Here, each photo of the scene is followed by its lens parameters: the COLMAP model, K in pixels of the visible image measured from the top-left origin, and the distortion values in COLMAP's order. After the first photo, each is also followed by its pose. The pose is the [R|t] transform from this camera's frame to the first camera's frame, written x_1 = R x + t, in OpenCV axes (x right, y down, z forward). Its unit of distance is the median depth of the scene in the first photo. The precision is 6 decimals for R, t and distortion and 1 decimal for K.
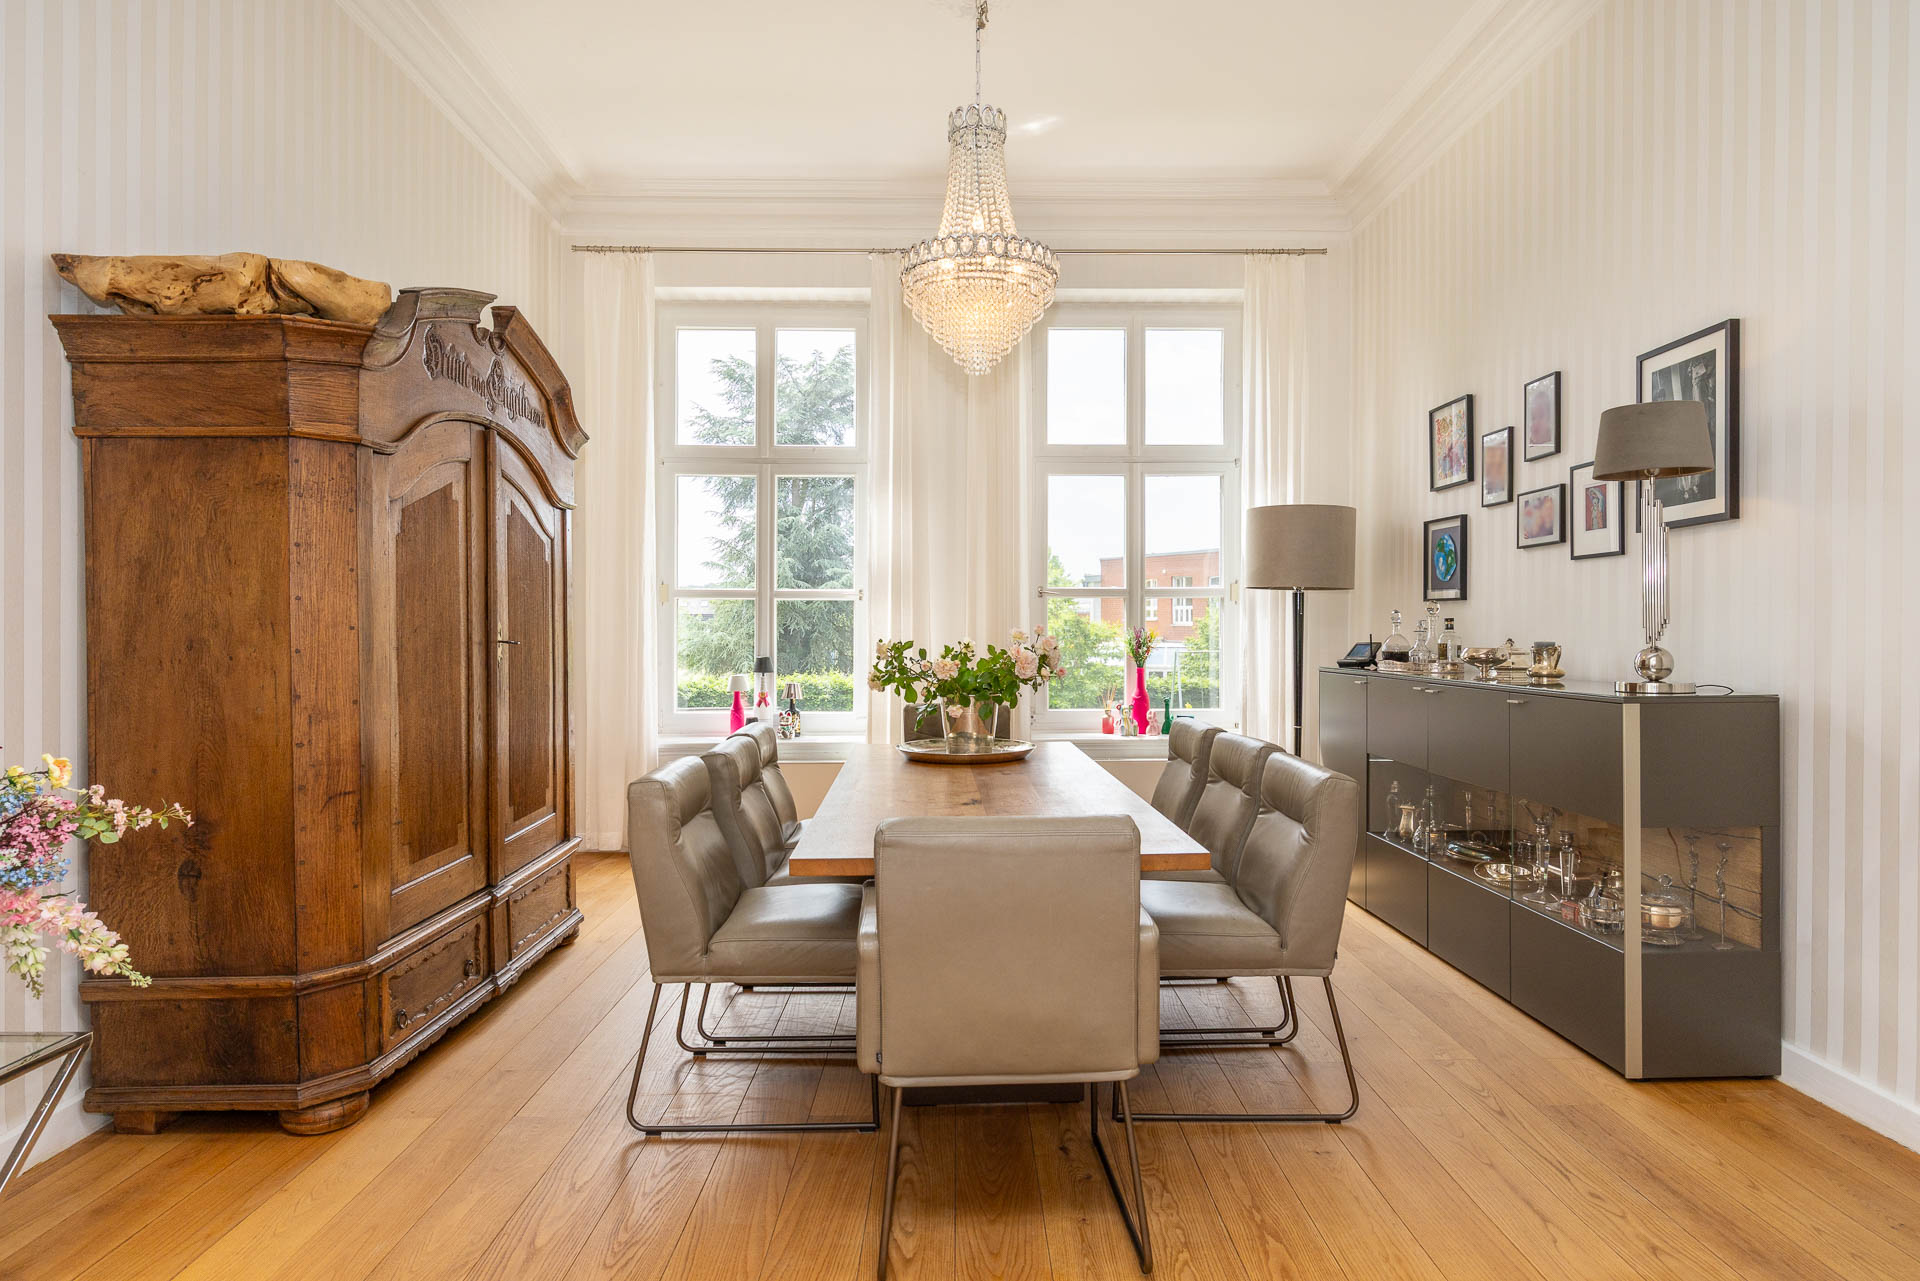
lens RADIAL K [[1033.4, 0, 960.0], [0, 1033.4, 640.5], [0, 0, 1]] dist [-0.001546, -0.000086]
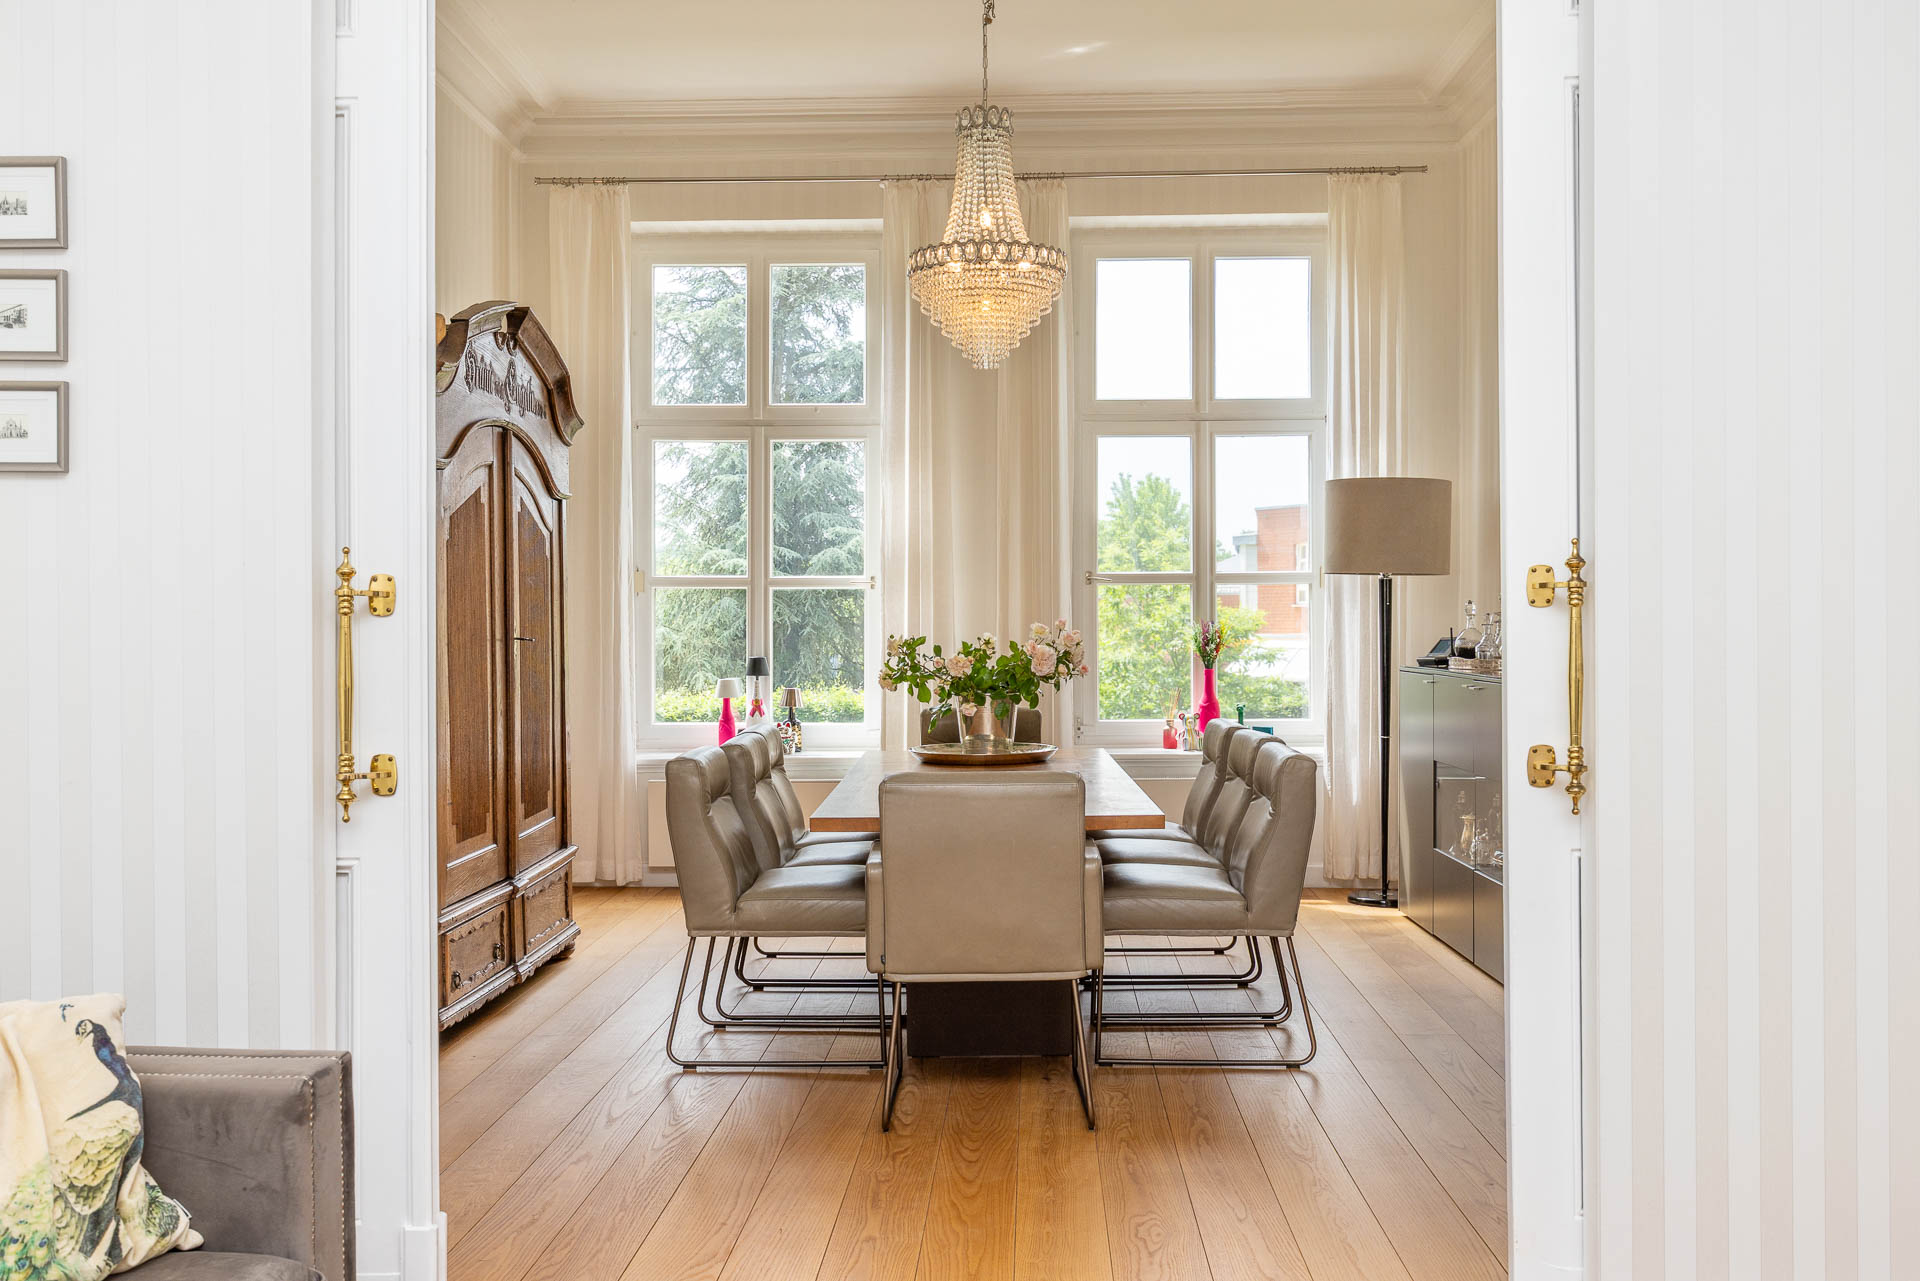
lens RADIAL K [[1924.9, 0, 960.0], [0, 1924.9, 640.5], [0, 0, 1]] dist [0.007234, 0.002361]
pose [[0.998499, -0.003380, -0.054658, 0.080910], [0.003382, 0.999994, -0.000052, 0.003955], [0.054658, -0.000133, 0.998505, -0.750039]]
